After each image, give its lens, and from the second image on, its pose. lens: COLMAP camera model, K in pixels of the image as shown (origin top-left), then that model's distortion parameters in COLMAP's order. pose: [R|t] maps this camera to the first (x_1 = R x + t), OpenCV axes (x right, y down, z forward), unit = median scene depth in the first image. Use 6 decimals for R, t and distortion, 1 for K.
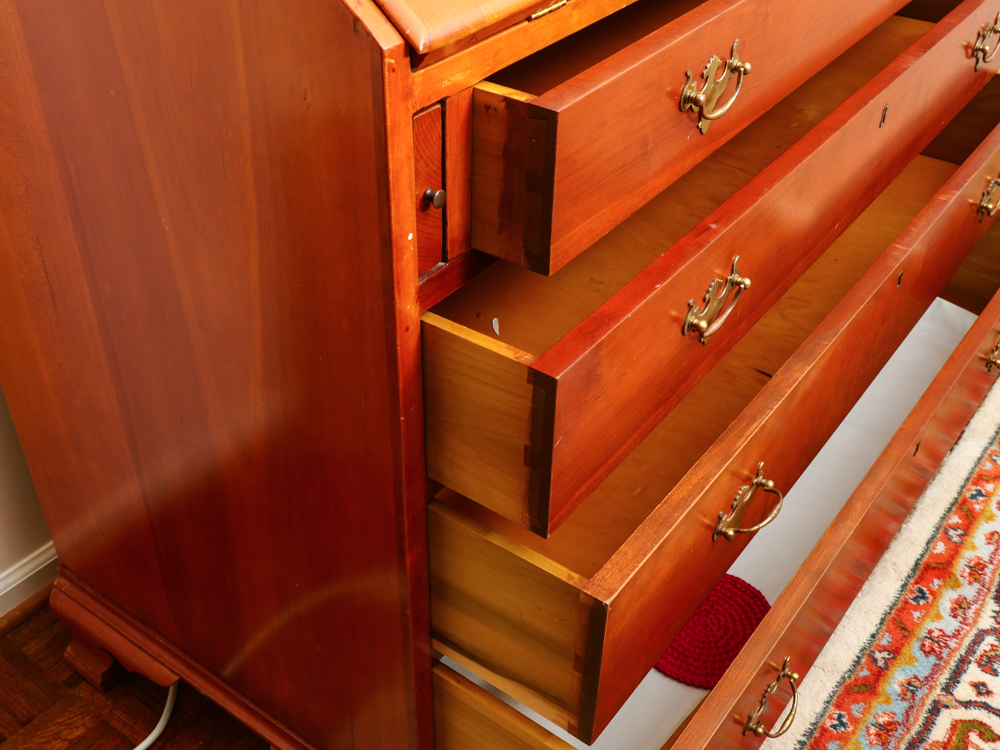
lens RADIAL K [[1095.1, 0, 490.1], [0, 1095.1, 368.9], [0, 0, 1]] dist [-0.000279, 0.000000]
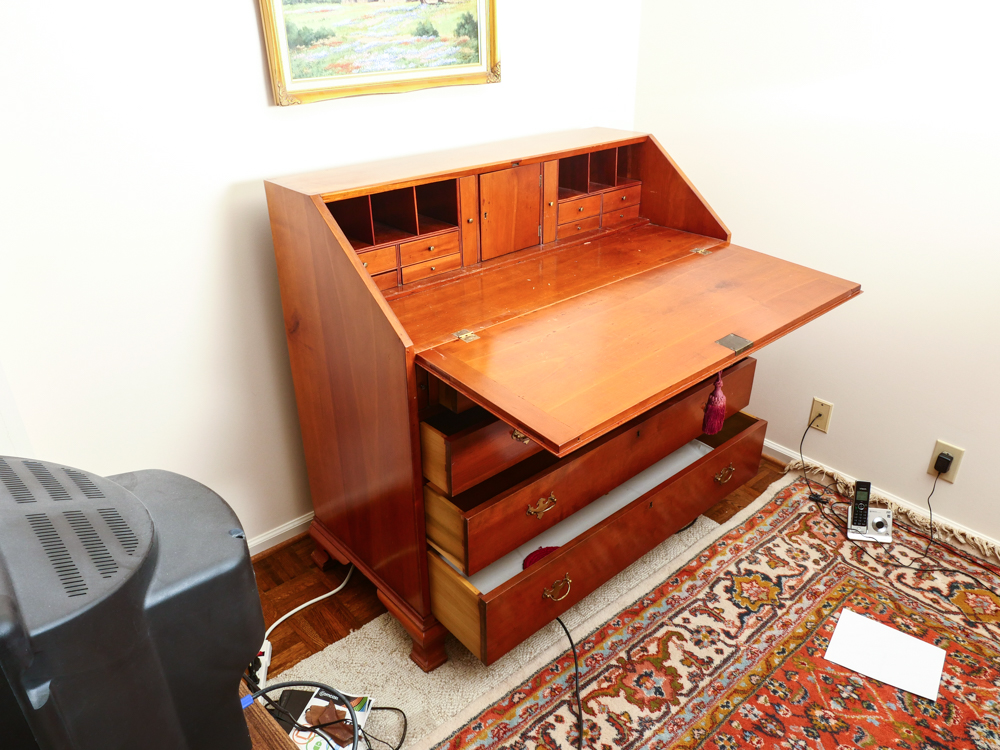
lens RADIAL K [[721.5, 0, 499.7], [0, 721.5, 374.9], [0, 0, 1]] dist [-0.020674, 0.003263]
pose [[0.979017, 0.082668, -0.186255, 0.518652], [-0.111590, 0.982280, -0.150576, 0.102550], [0.170507, 0.168201, 0.970894, -1.000937]]
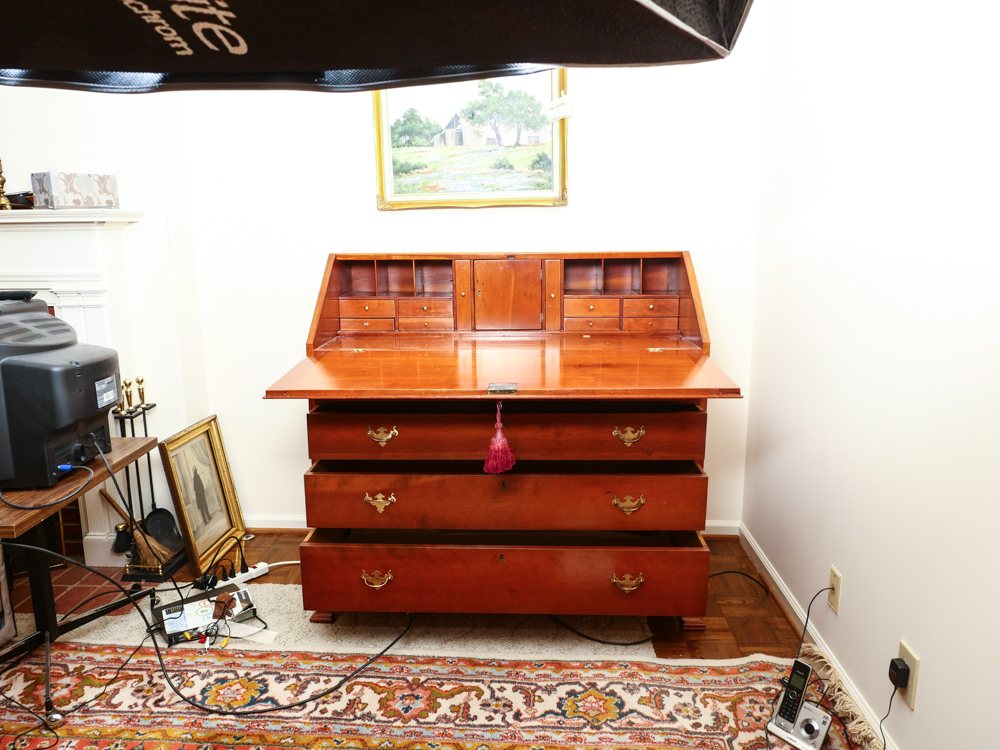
lens RADIAL K [[721.5, 0, 507.8], [0, 721.5, 382.7], [0, 0, 1]] dist [-0.020674, 0.003263]
pose [[0.566011, 0.161774, -0.808369, 2.598287], [-0.482899, 0.859787, -0.166056, -0.010588], [0.668162, 0.484350, 0.564770, -0.197544]]
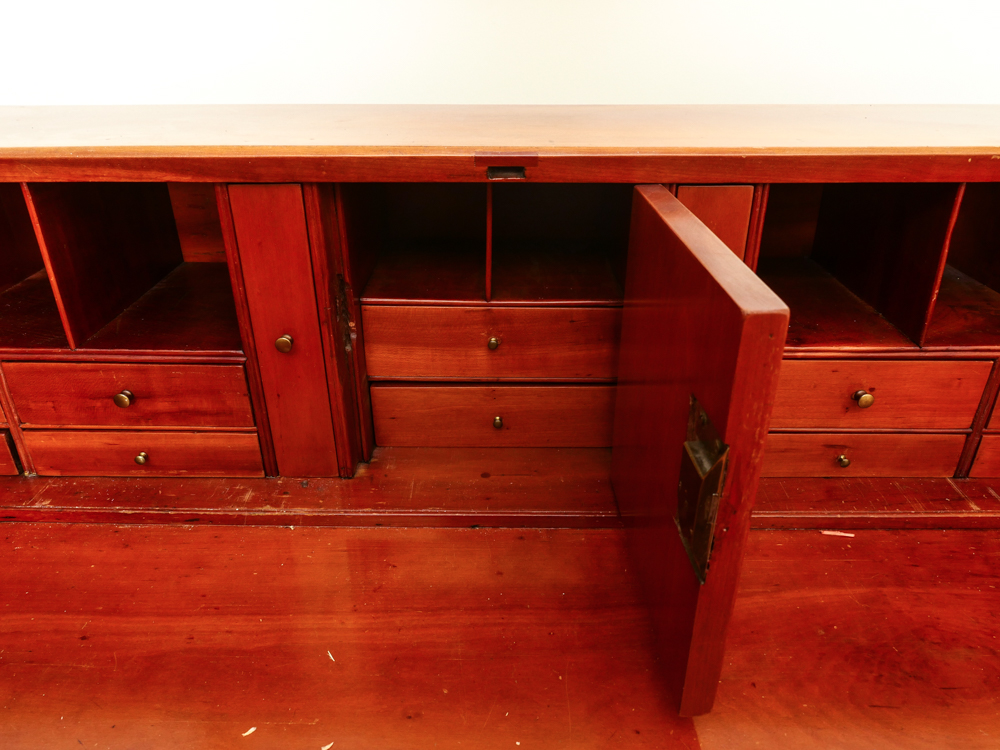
lens RADIAL K [[721.5, 0, 497.6], [0, 721.5, 371.4], [0, 0, 1]] dist [-0.020674, 0.003263]
pose [[0.584012, 0.361368, -0.726873, 0.545082], [-0.478190, 0.876735, 0.051667, -0.861884], [0.655946, 0.317409, 0.684826, 0.913973]]
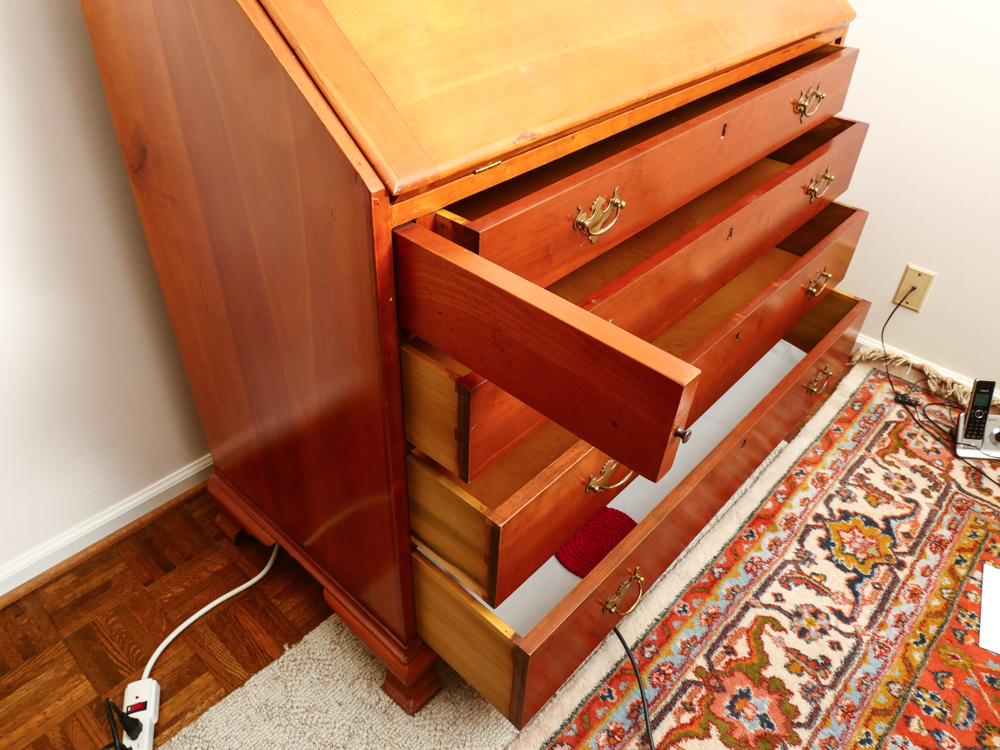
lens RADIAL K [[721.5, 0, 495.0], [0, 721.5, 370.1], [0, 0, 1]] dist [-0.020674, 0.003263]
pose [[0.994568, 0.081474, -0.064784, 0.142808], [-0.079850, 0.996433, 0.027281, -0.048022], [0.066776, -0.021960, 0.997526, -0.080199]]
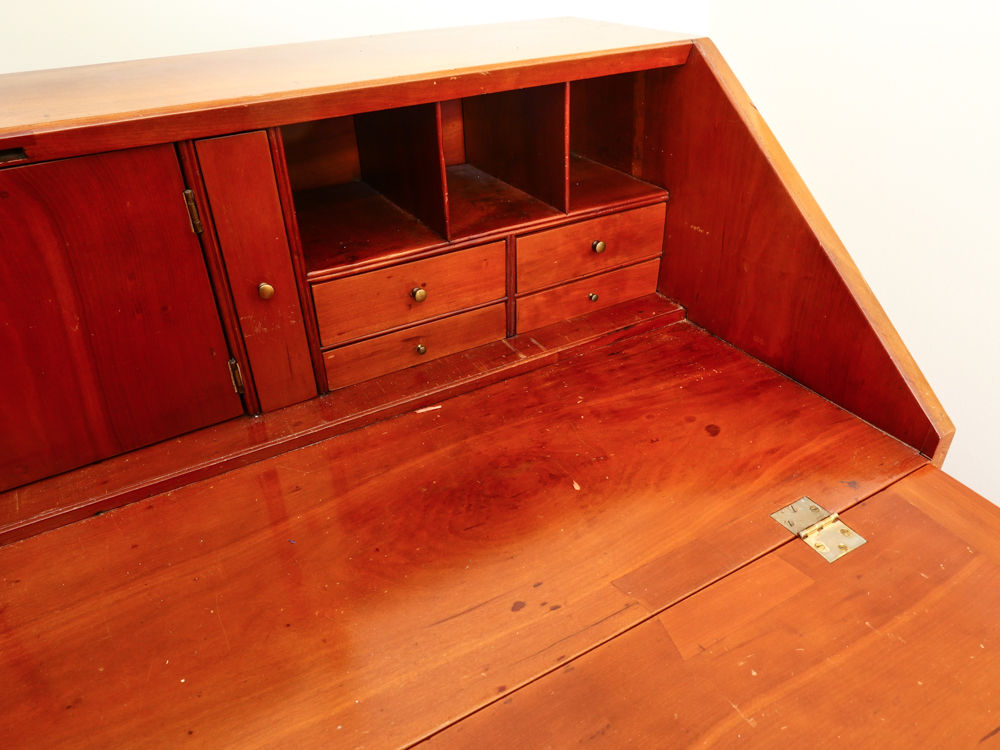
lens RADIAL K [[721.5, 0, 496.7], [0, 721.5, 373.2], [0, 0, 1]] dist [-0.020674, 0.003263]
pose [[0.914806, 0.199162, -0.351375, 0.646854], [-0.221033, 0.974999, -0.022821, -0.884552], [0.338046, 0.098542, 0.935957, 0.894634]]
